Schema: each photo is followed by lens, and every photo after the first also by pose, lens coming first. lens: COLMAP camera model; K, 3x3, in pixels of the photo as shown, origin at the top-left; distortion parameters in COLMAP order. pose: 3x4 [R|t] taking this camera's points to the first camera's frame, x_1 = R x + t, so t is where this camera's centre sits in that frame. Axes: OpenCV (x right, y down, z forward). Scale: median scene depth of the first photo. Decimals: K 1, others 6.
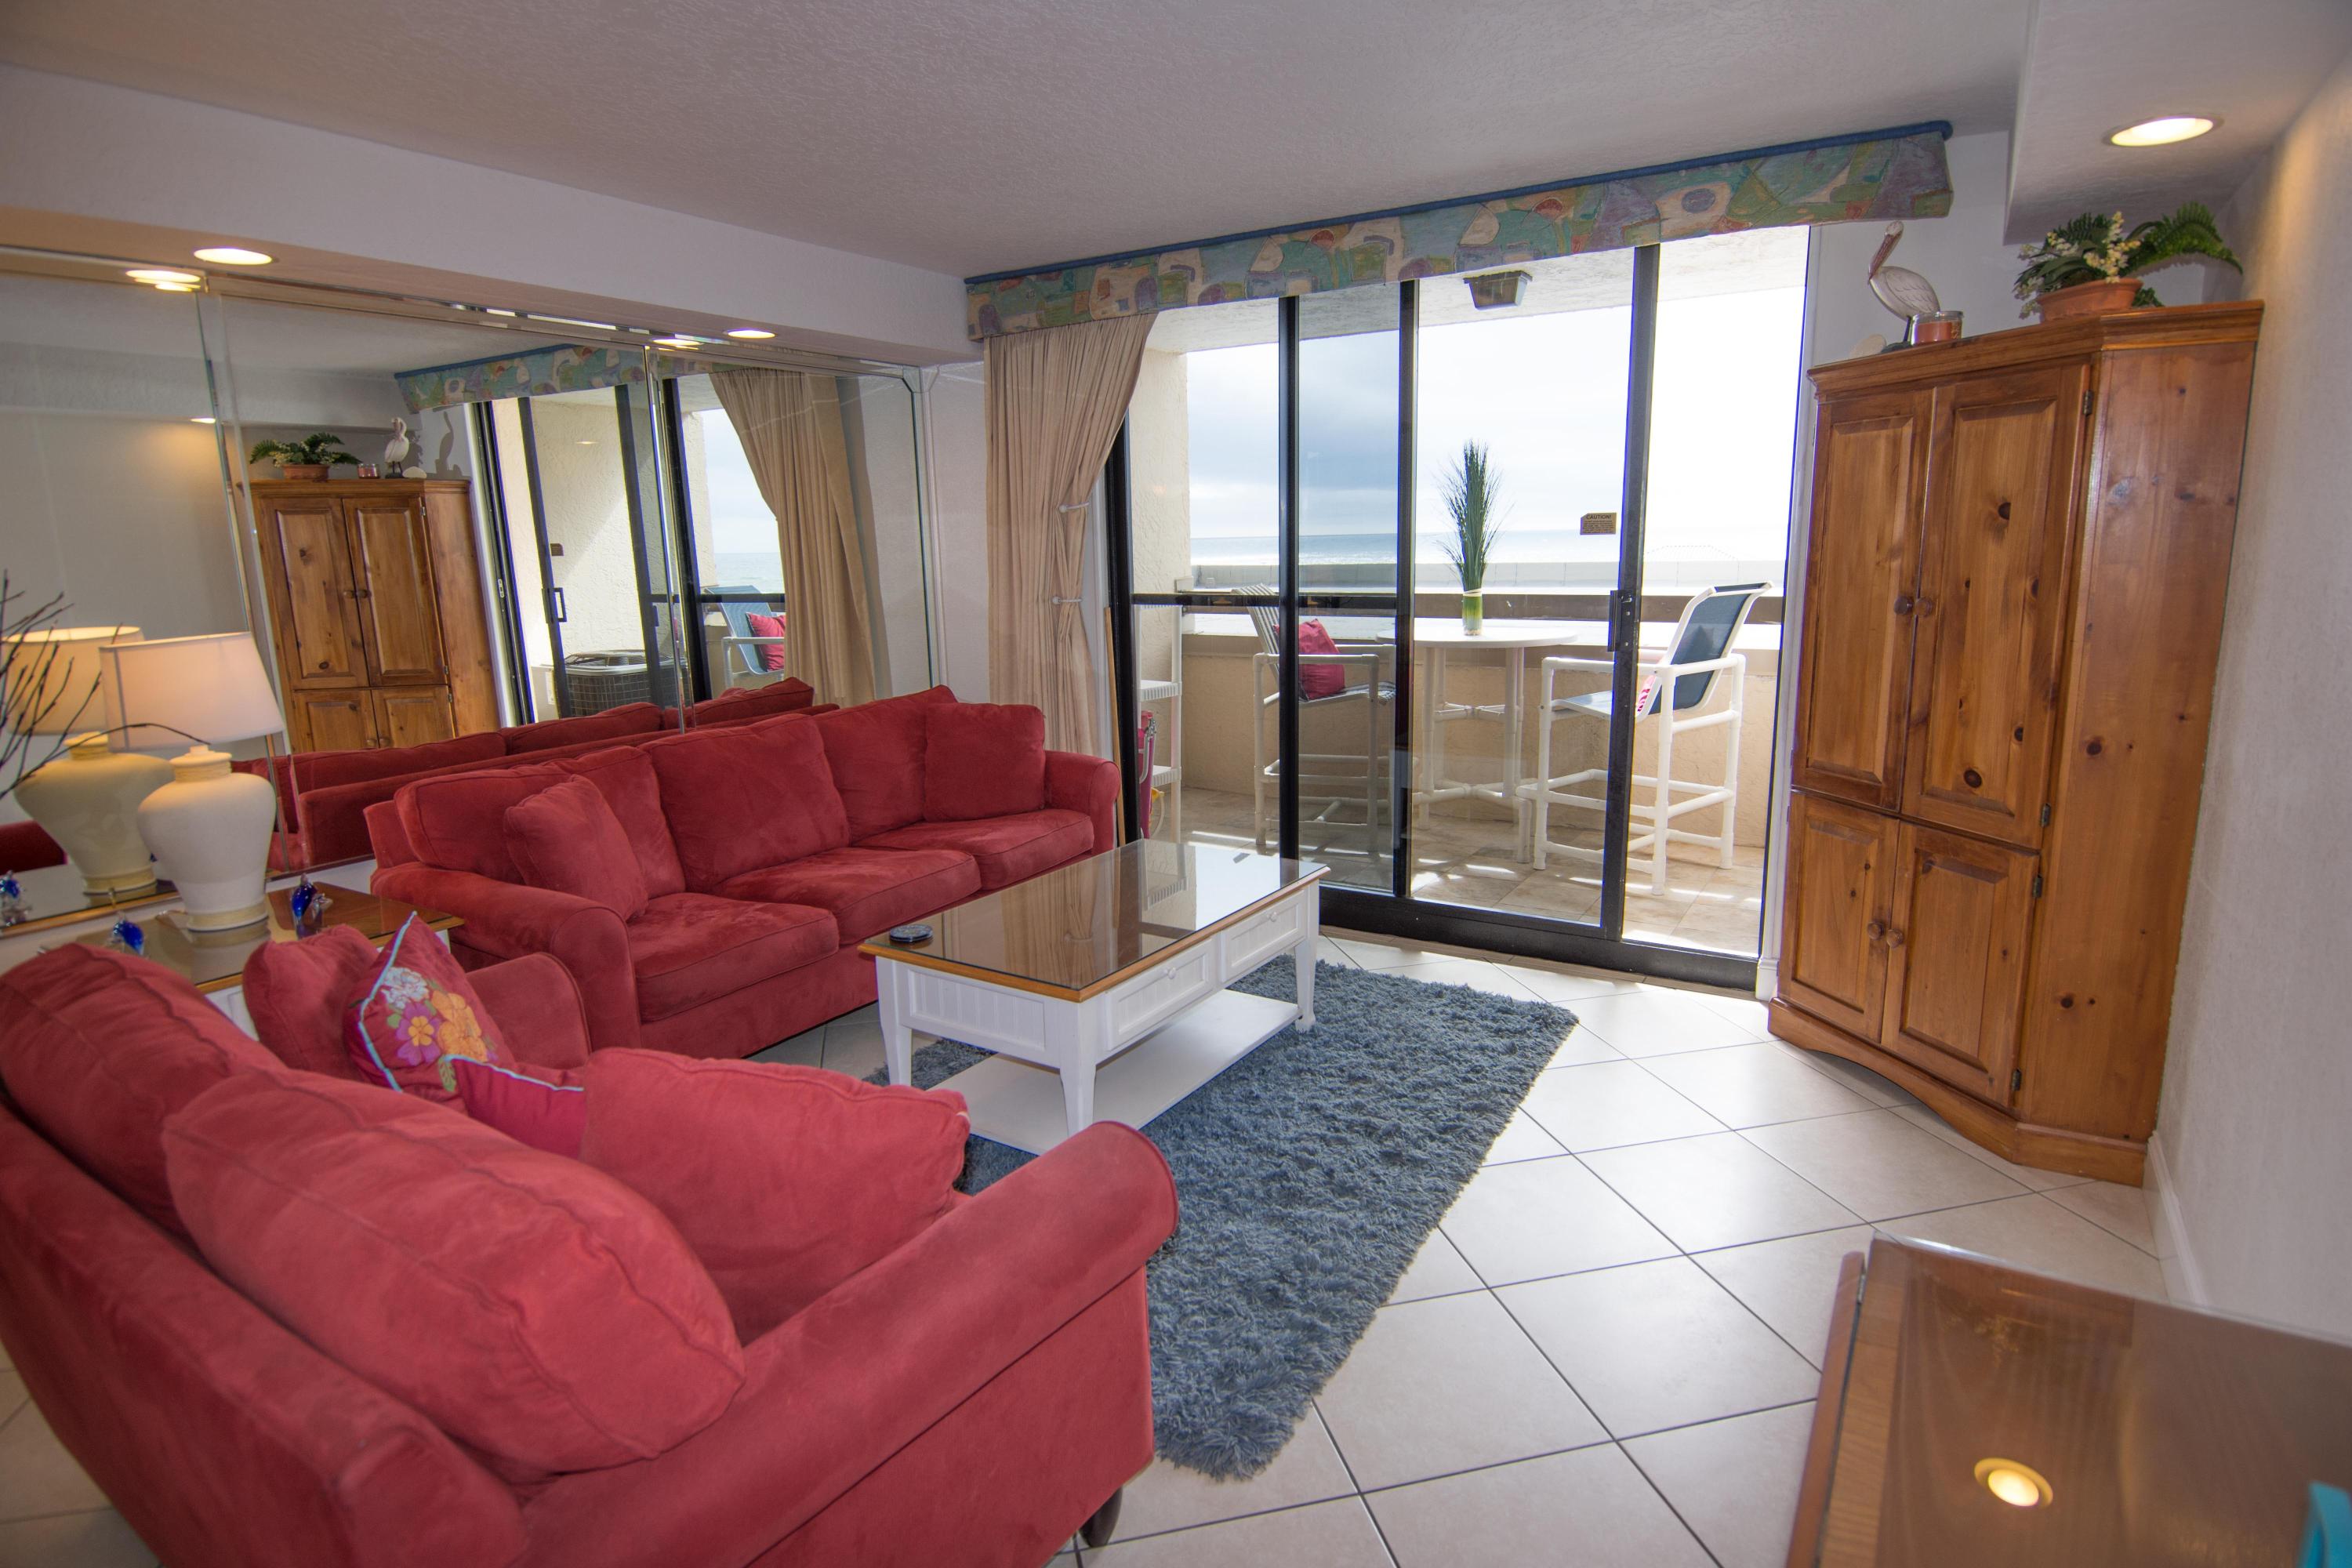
lens RADIAL K [[1222.6, 0, 1176.0], [0, 1222.6, 784.0], [0, 0, 1]] dist [-0.000694, -0.000443]
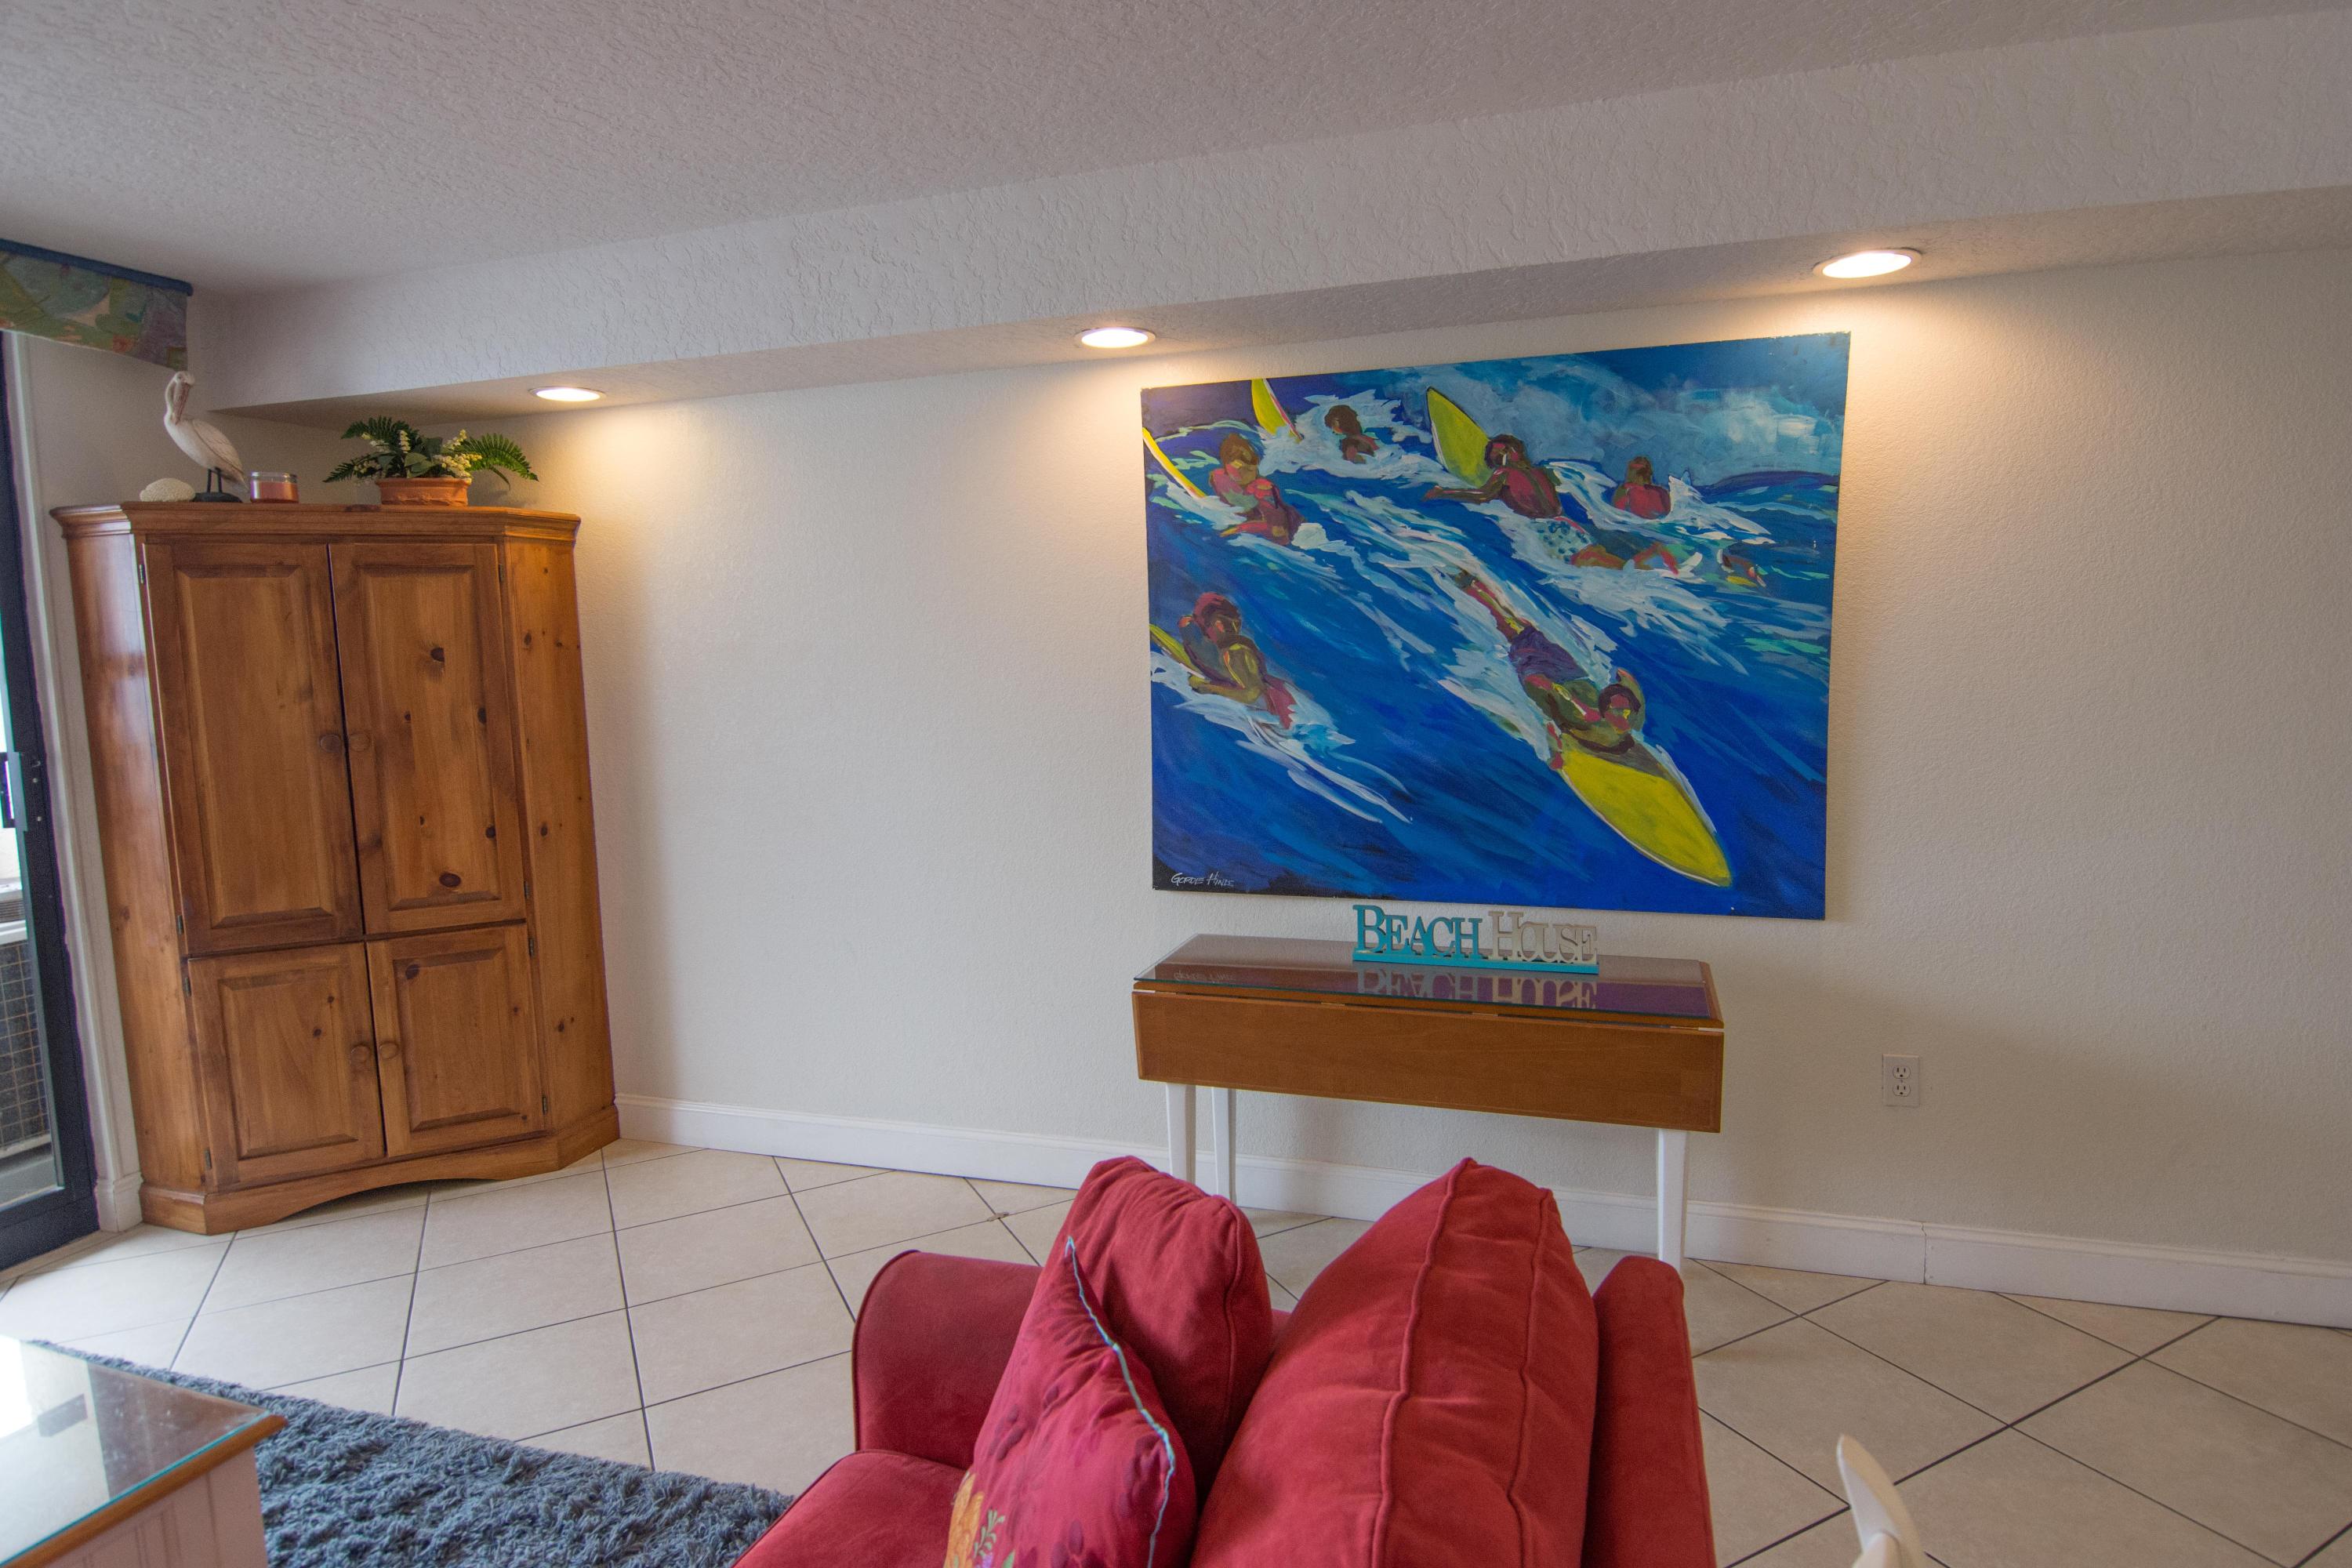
lens RADIAL K [[1354.0, 0, 1176.0], [0, 1354.0, 784.0], [0, 0, 1]] dist [0.000730, 0.000525]
pose [[-0.212065, -0.095377, 0.972590, -0.726631], [0.219577, 0.965129, 0.142522, -0.122302], [-0.952268, 0.243782, -0.183728, 0.544407]]
